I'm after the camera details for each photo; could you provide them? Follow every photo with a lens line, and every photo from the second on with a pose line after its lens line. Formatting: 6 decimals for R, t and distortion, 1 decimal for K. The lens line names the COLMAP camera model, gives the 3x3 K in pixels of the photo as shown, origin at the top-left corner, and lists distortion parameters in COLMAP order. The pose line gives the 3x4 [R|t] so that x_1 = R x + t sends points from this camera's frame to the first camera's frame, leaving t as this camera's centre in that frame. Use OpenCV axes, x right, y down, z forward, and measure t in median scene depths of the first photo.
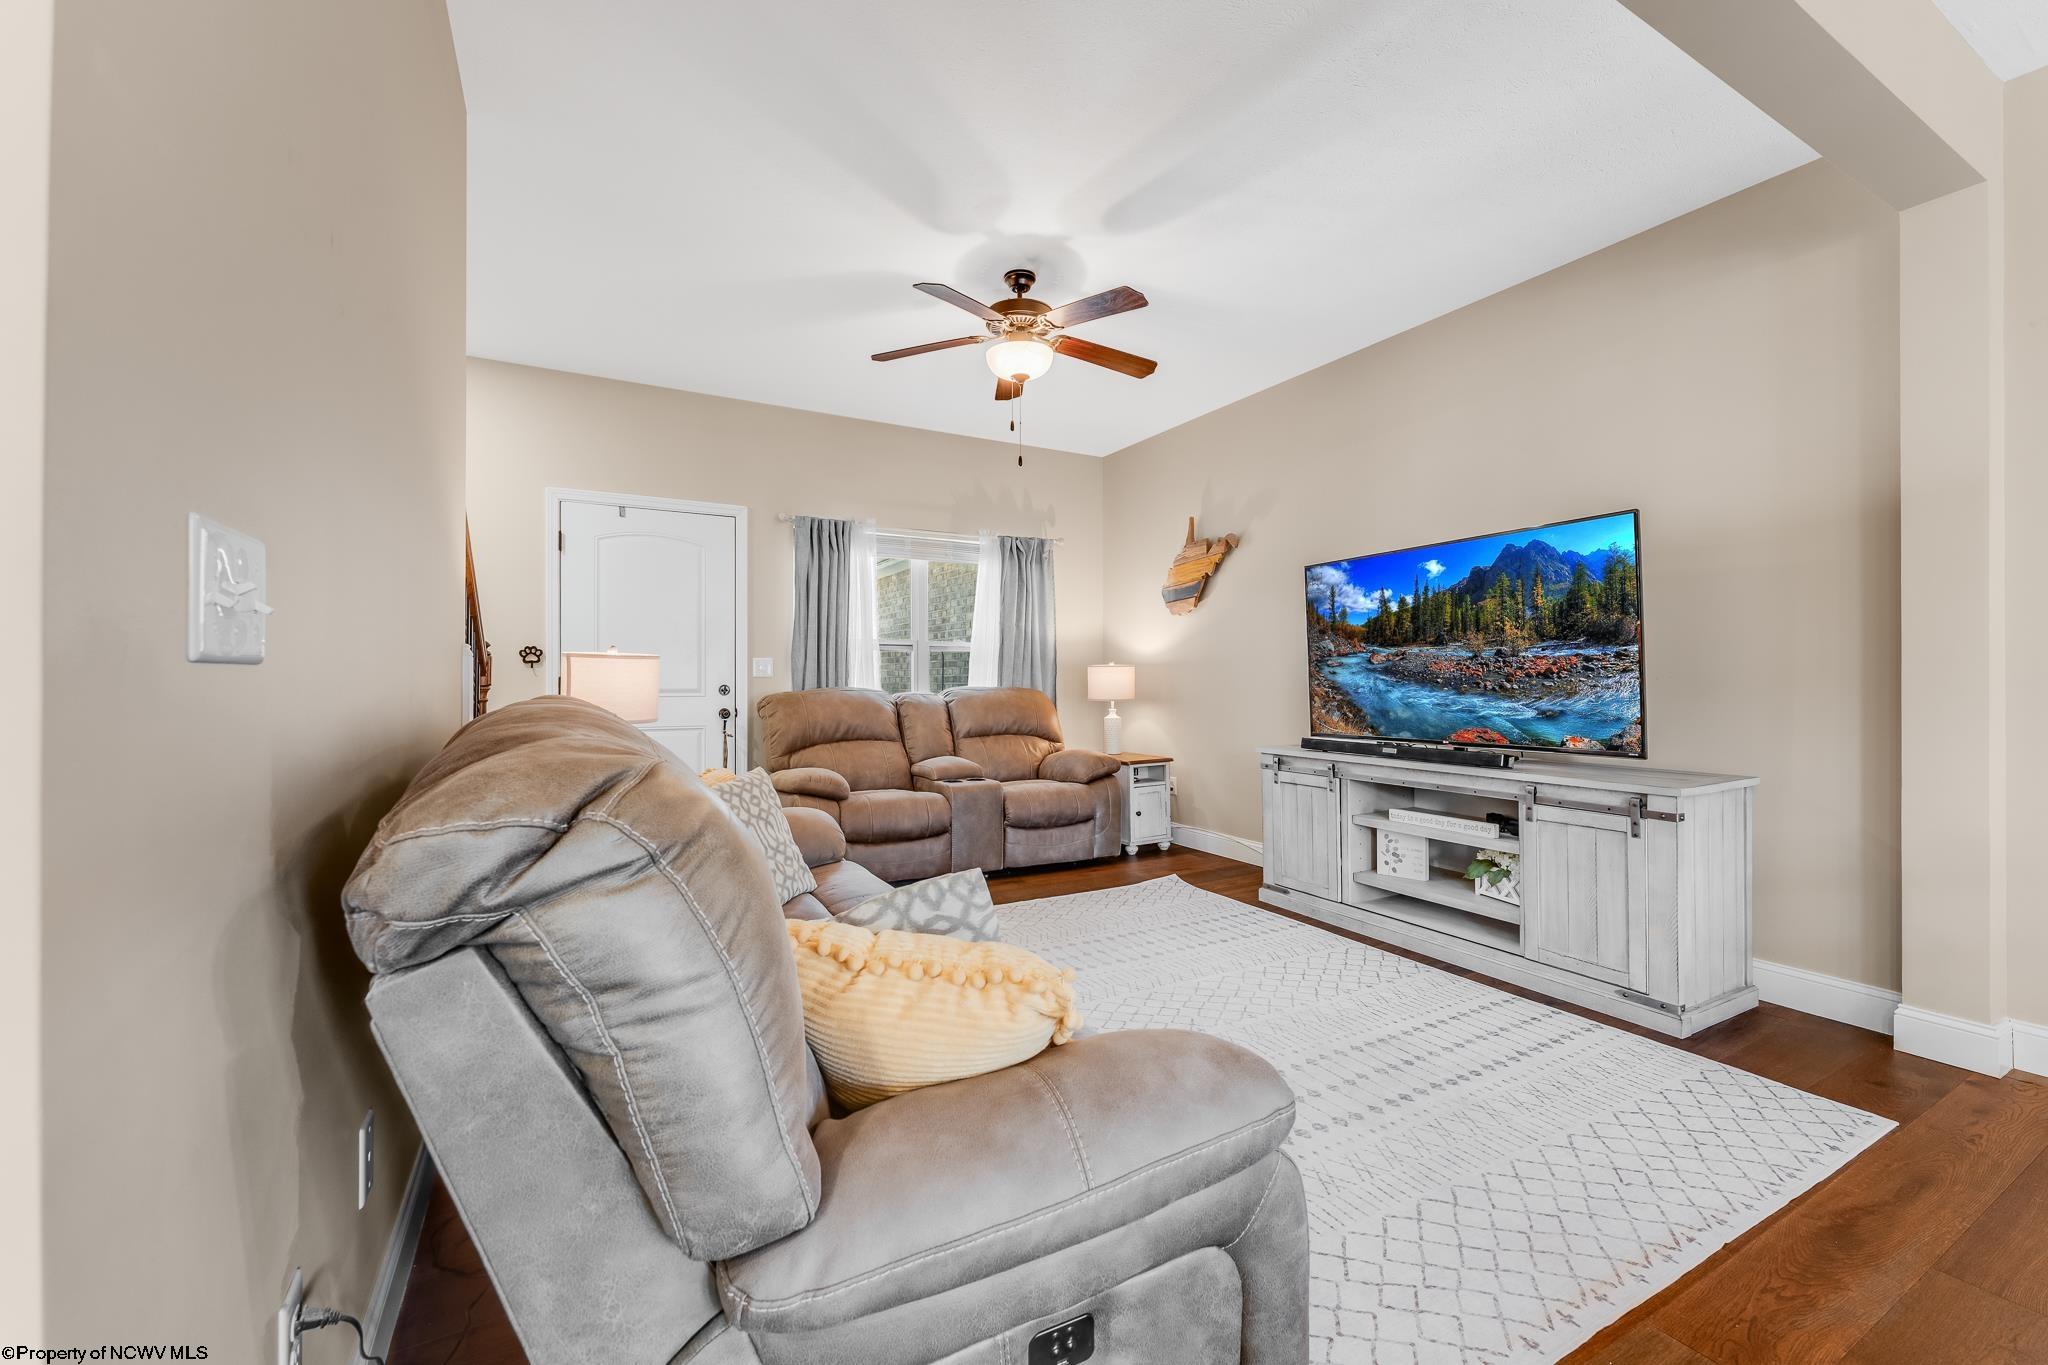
lens RADIAL K [[812.6, 0, 1017.5], [0, 812.6, 676.3], [0, 0, 1]] dist [-0.002265, 0.000057]
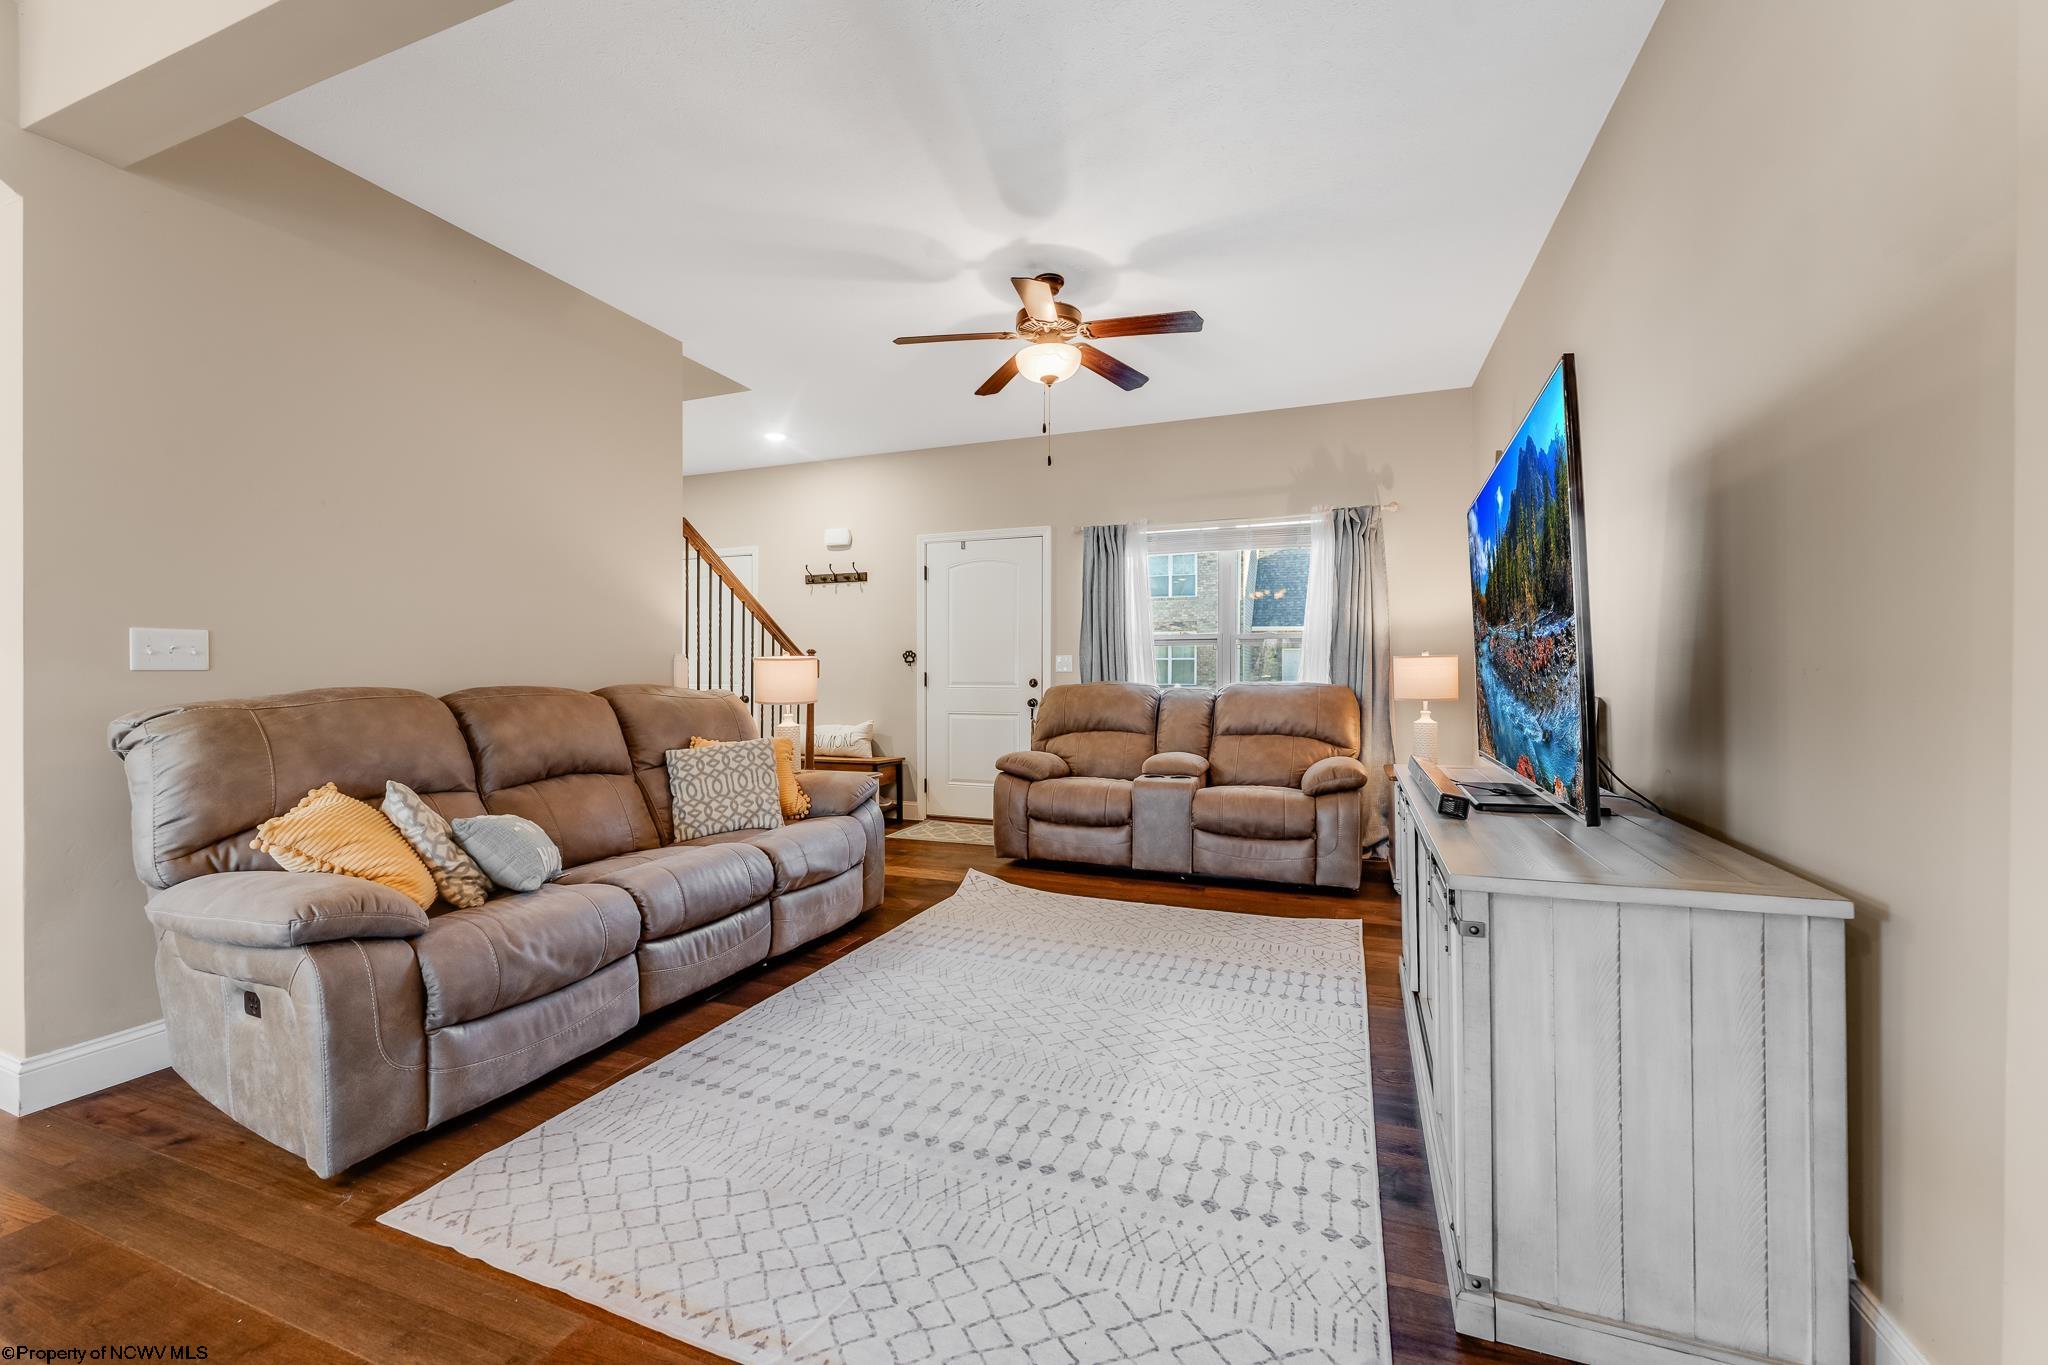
lens RADIAL K [[812.6, 0, 1017.5], [0, 812.6, 676.3], [0, 0, 1]] dist [-0.002265, 0.000057]
pose [[0.643334, -0.000917, -0.765585, 0.604756], [0.004674, 0.999985, 0.002729, 0.003947], [0.765571, -0.005334, 0.643329, 0.248944]]
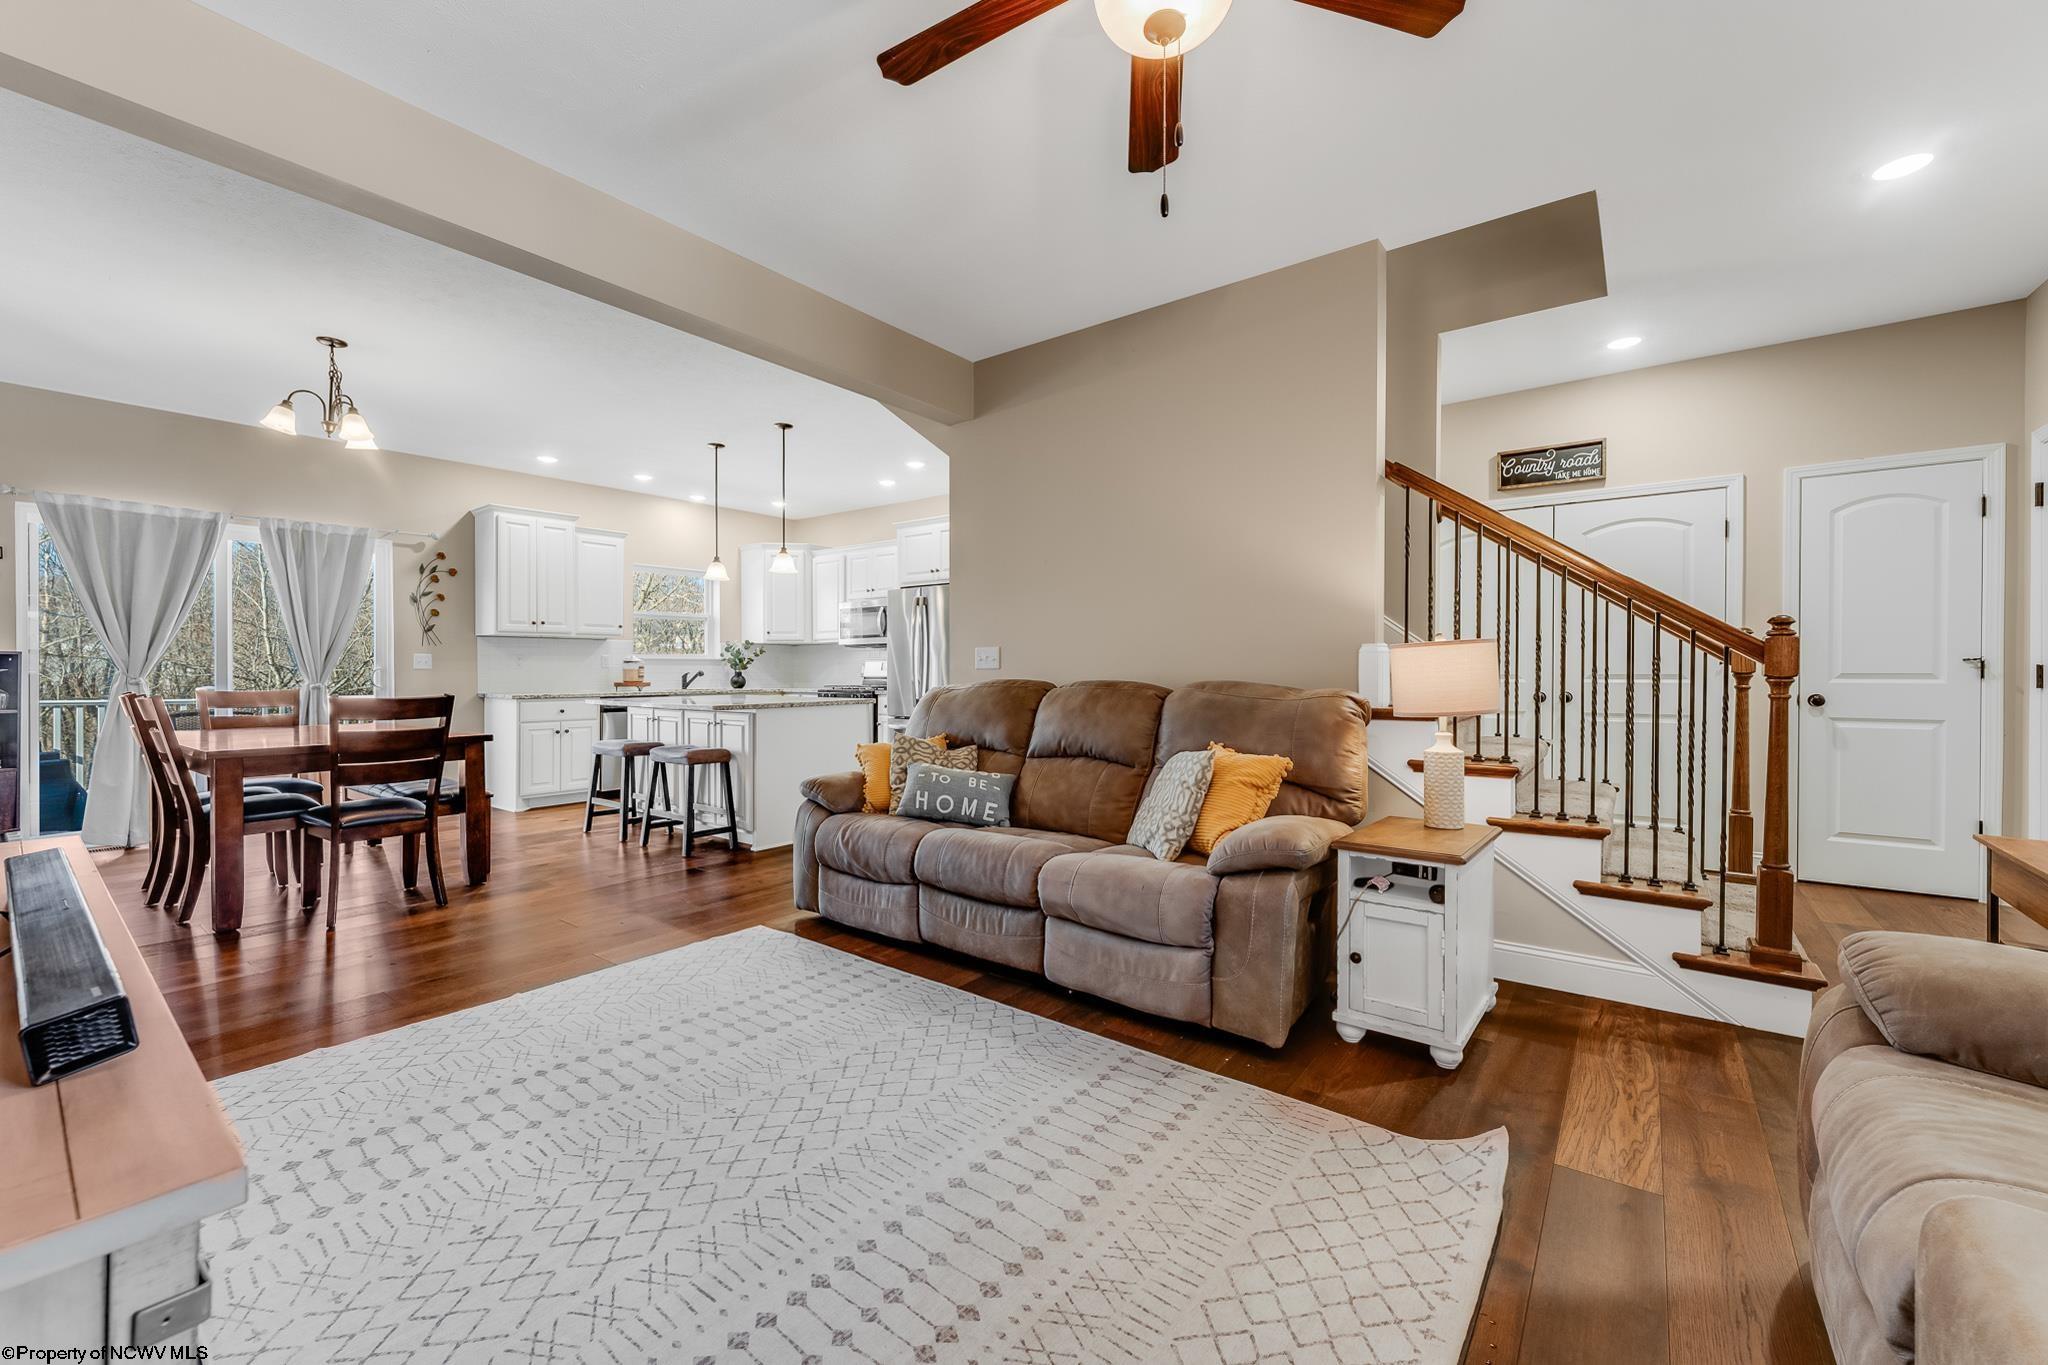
lens RADIAL K [[812.6, 0, 1017.5], [0, 812.6, 676.3], [0, 0, 1]] dist [-0.002265, 0.000057]
pose [[-0.914808, 0.002735, -0.403881, 0.216166], [0.001653, 0.999994, 0.003028, 0.003698], [0.403887, 0.002103, -0.914807, 1.114514]]
